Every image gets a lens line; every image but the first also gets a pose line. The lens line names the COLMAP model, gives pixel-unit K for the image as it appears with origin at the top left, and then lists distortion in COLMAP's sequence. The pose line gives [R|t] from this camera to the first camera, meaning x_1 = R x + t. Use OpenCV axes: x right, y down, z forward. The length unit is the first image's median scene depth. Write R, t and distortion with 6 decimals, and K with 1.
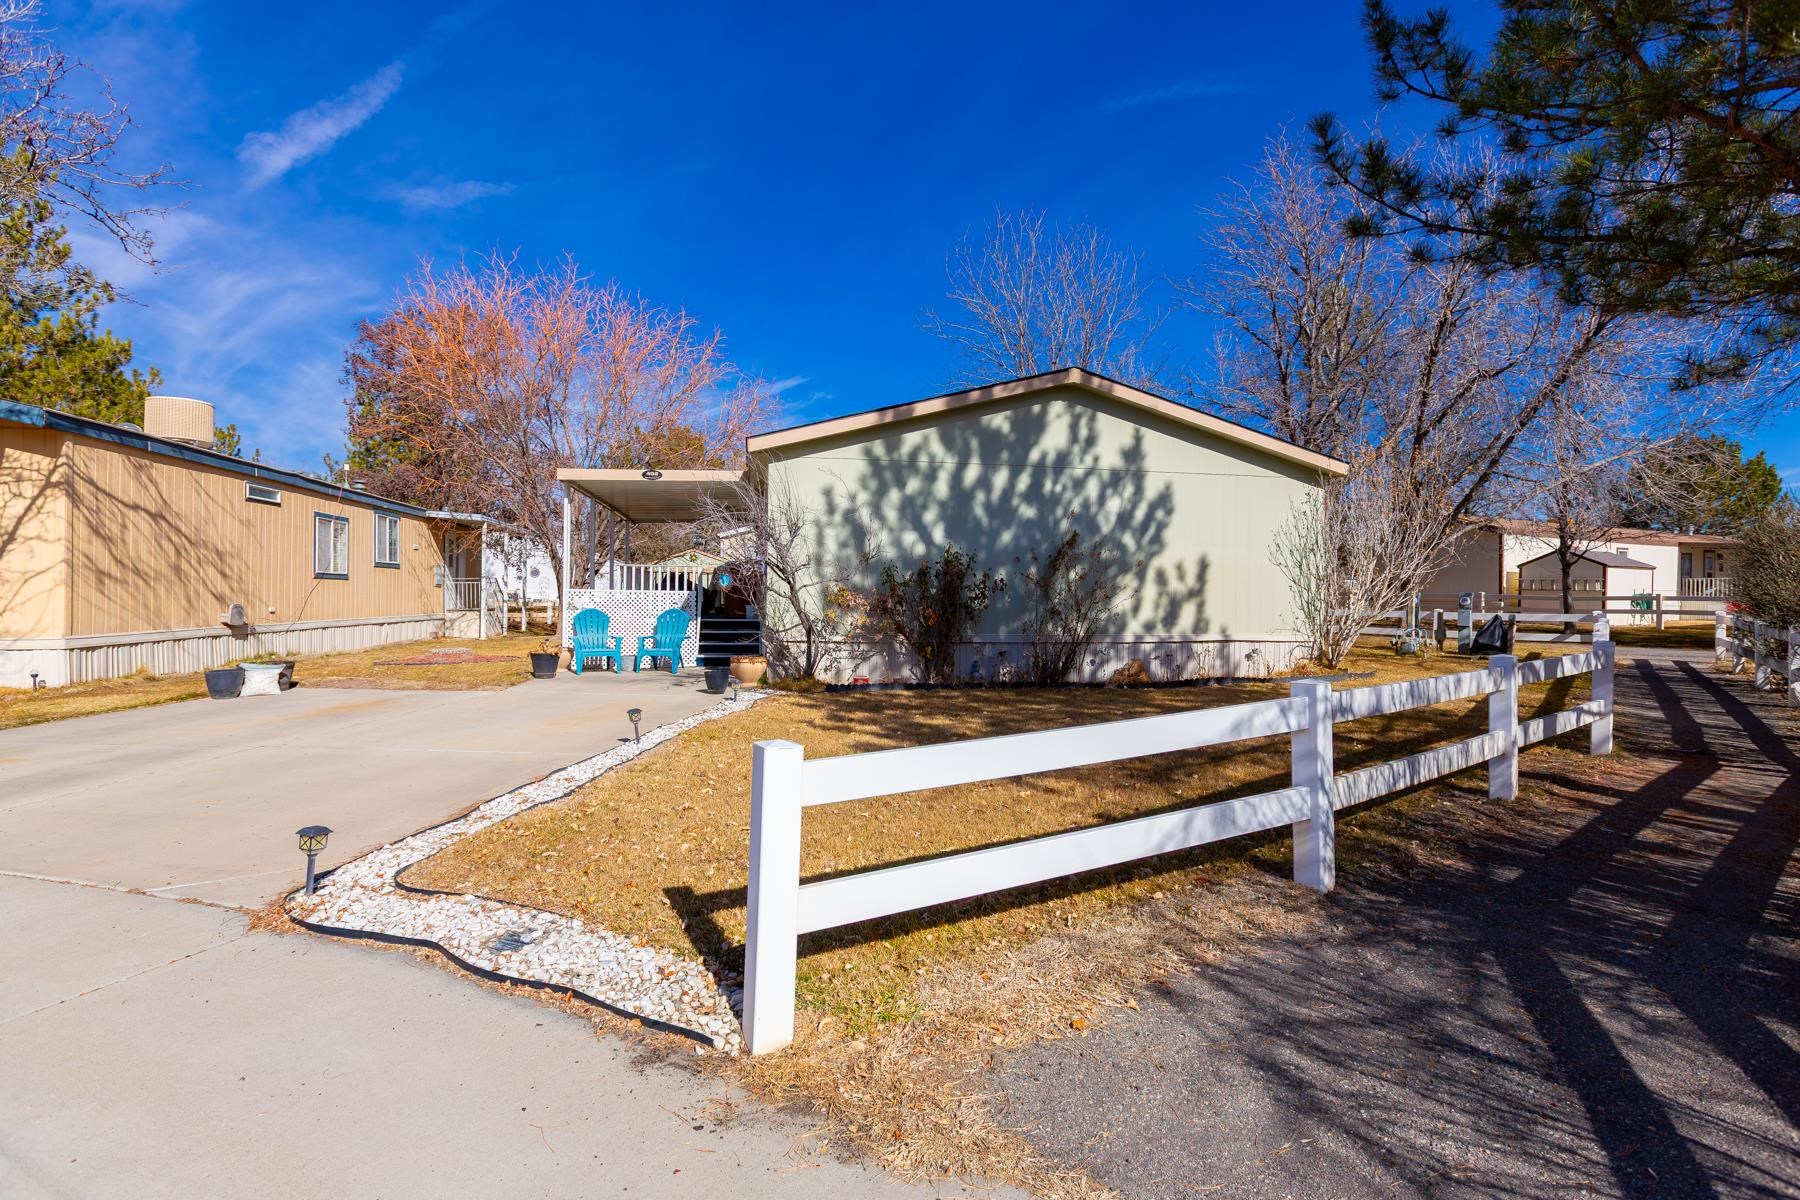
lens RADIAL K [[808.6, 0, 899.6], [0, 808.6, 589.8], [0, 0, 1]] dist [-0.000701, 0.000204]
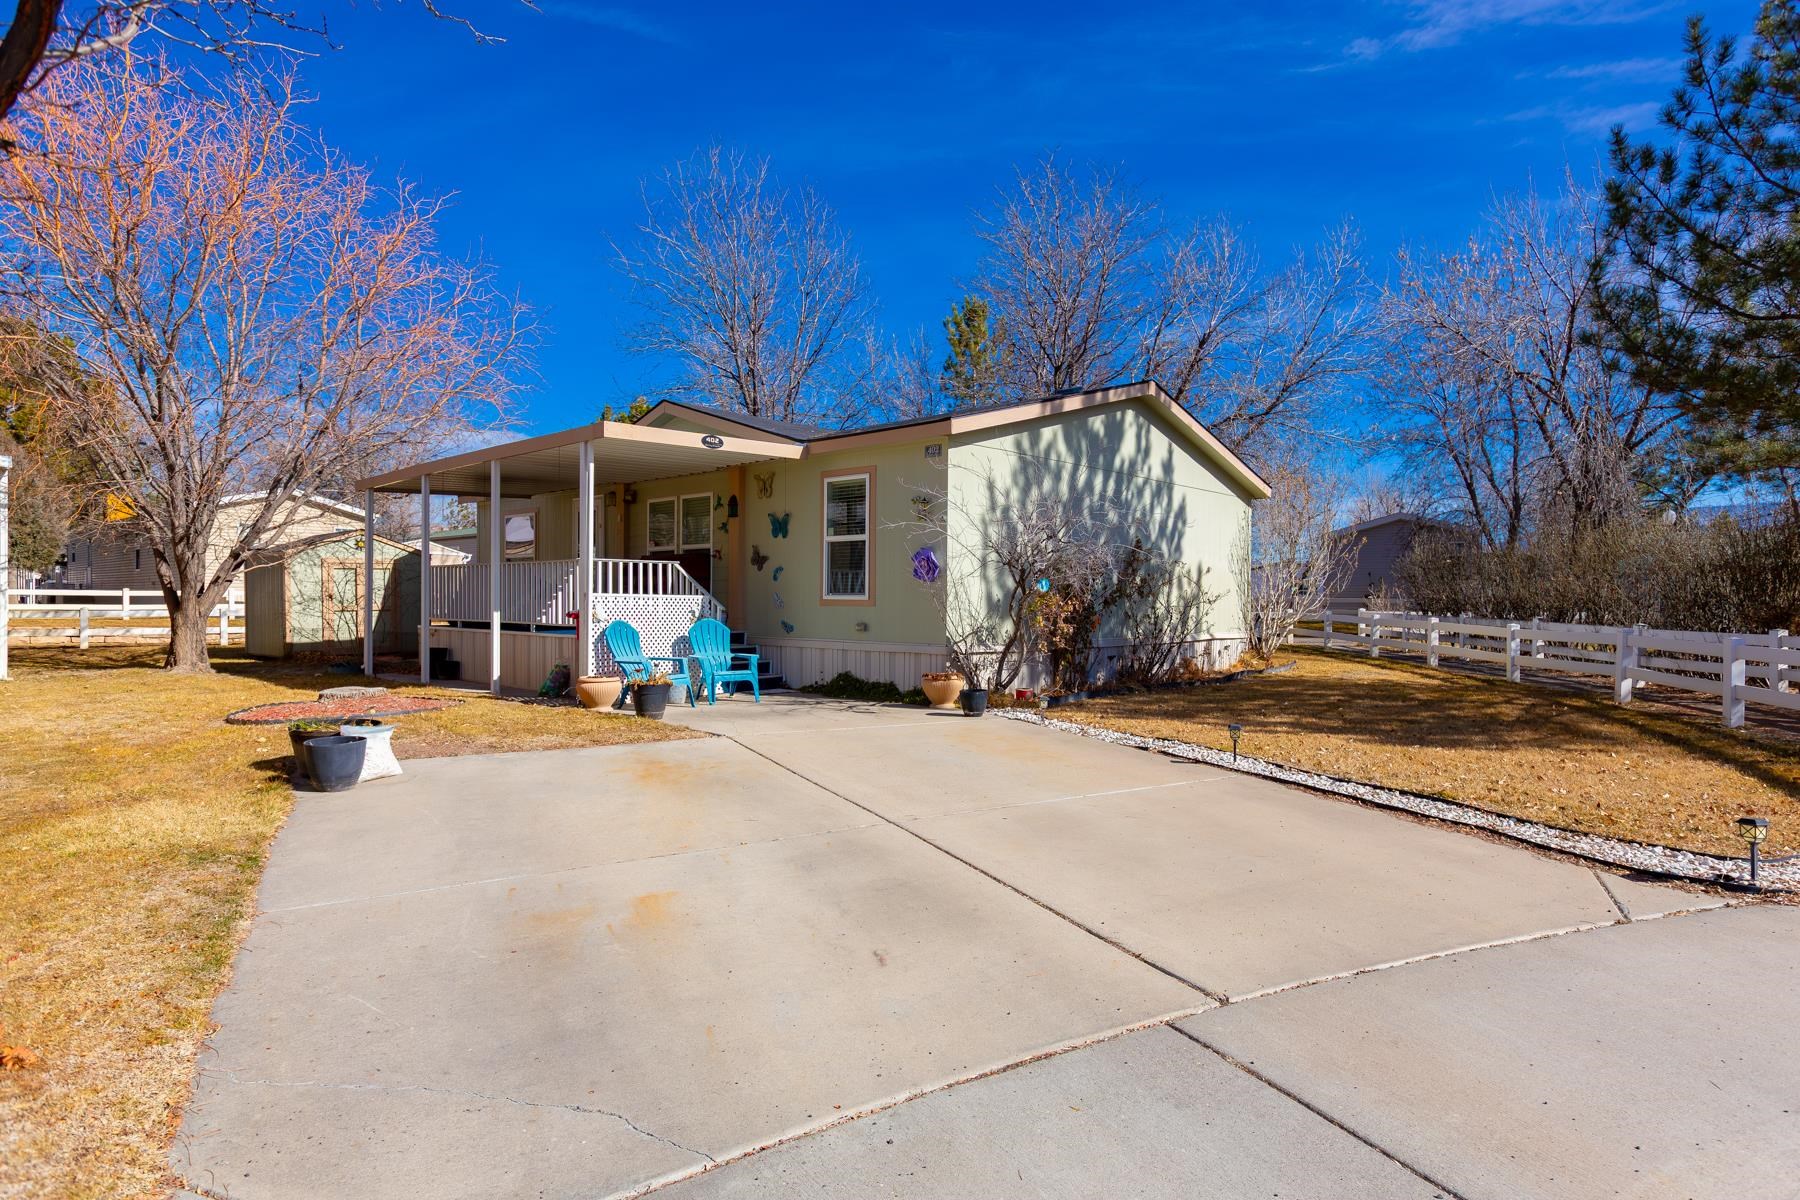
lens RADIAL K [[962.9, 0, 919.5], [0, 962.9, 606.3], [0, 0, 1]] dist [-0.001114, -0.001646]
pose [[0.794886, -0.008961, 0.606692, -0.756789], [-0.003708, 0.999801, 0.019626, -0.007898], [-0.606747, -0.017850, 0.794694, 0.188129]]
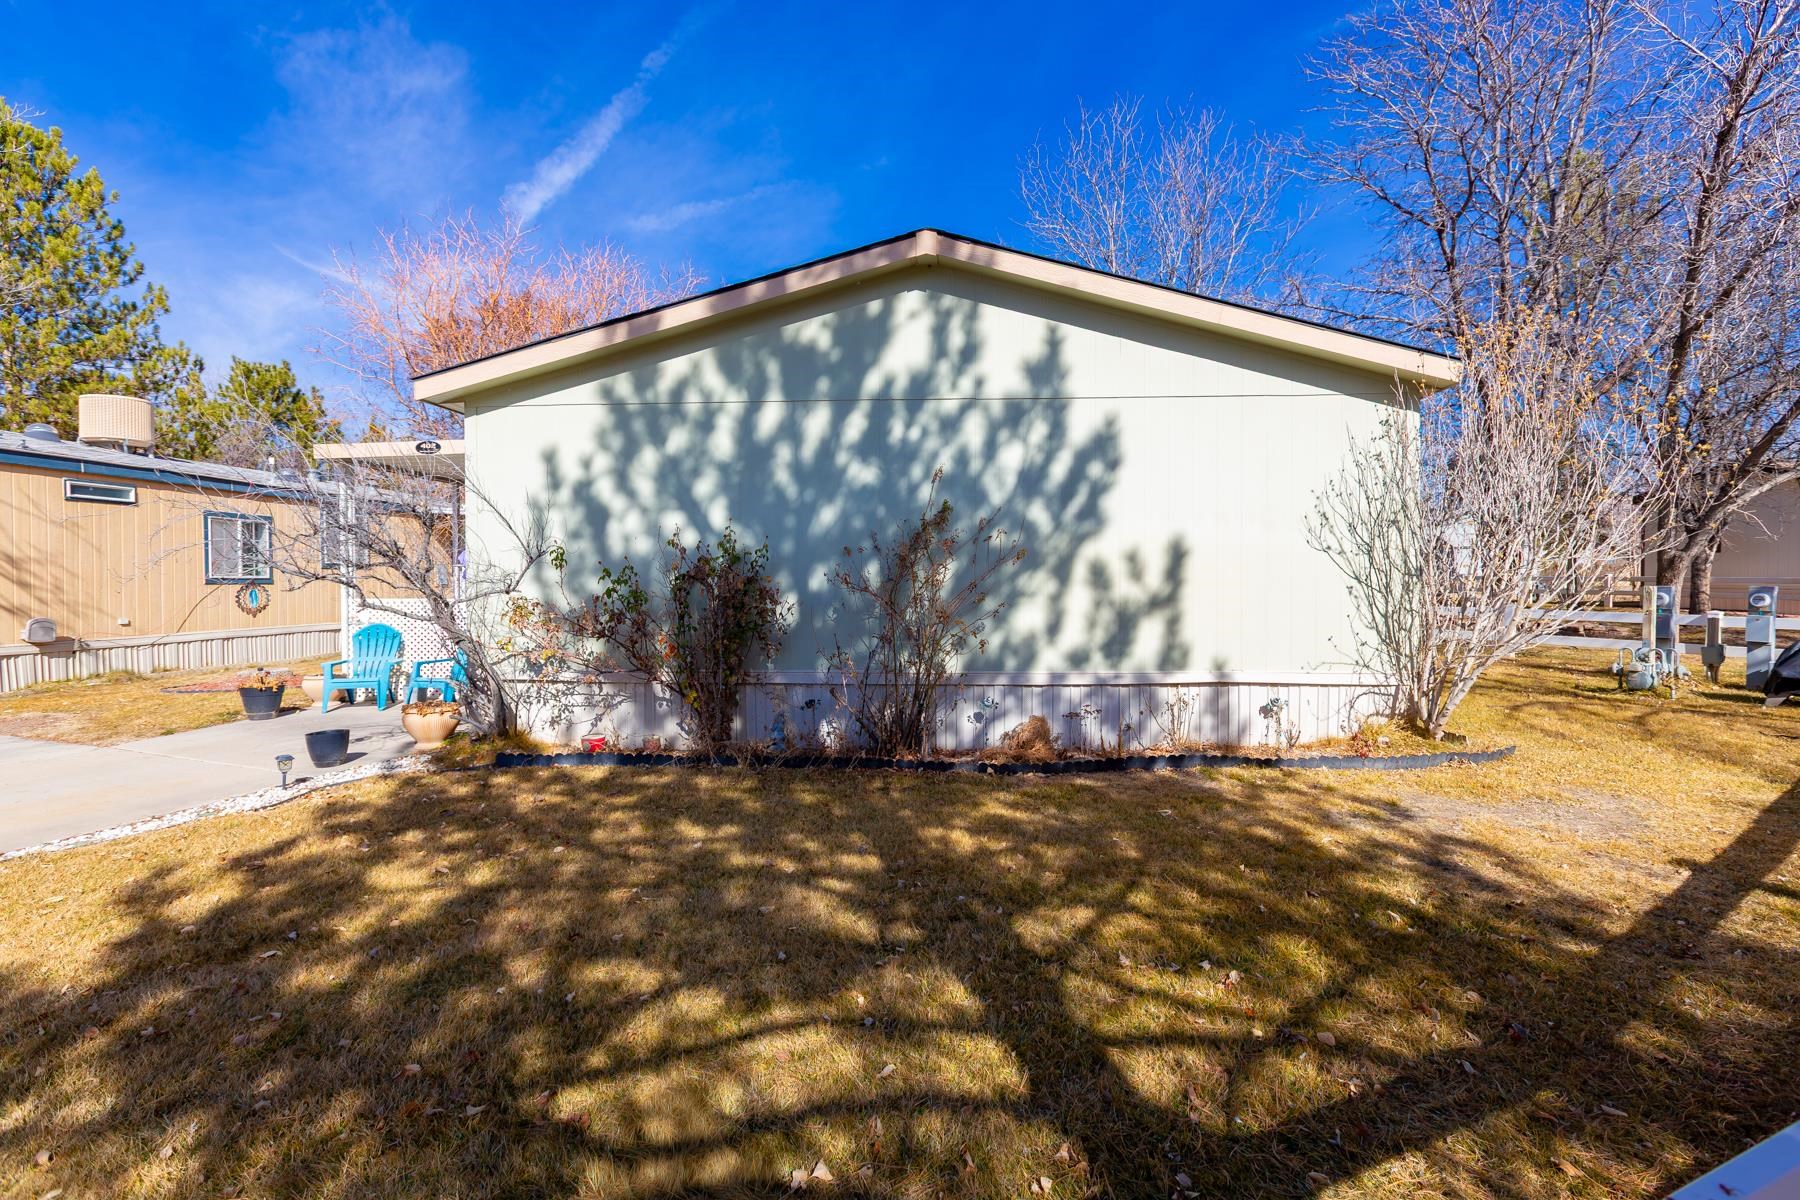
lens RADIAL K [[808.6, 0, 899.6], [0, 808.6, 589.8], [0, 0, 1]] dist [-0.000701, 0.000204]
pose [[0.971267, -0.009555, -0.237800, 0.329889], [0.013707, 0.999781, 0.015813, -0.016804], [0.237597, -0.018619, 0.971185, 0.397573]]
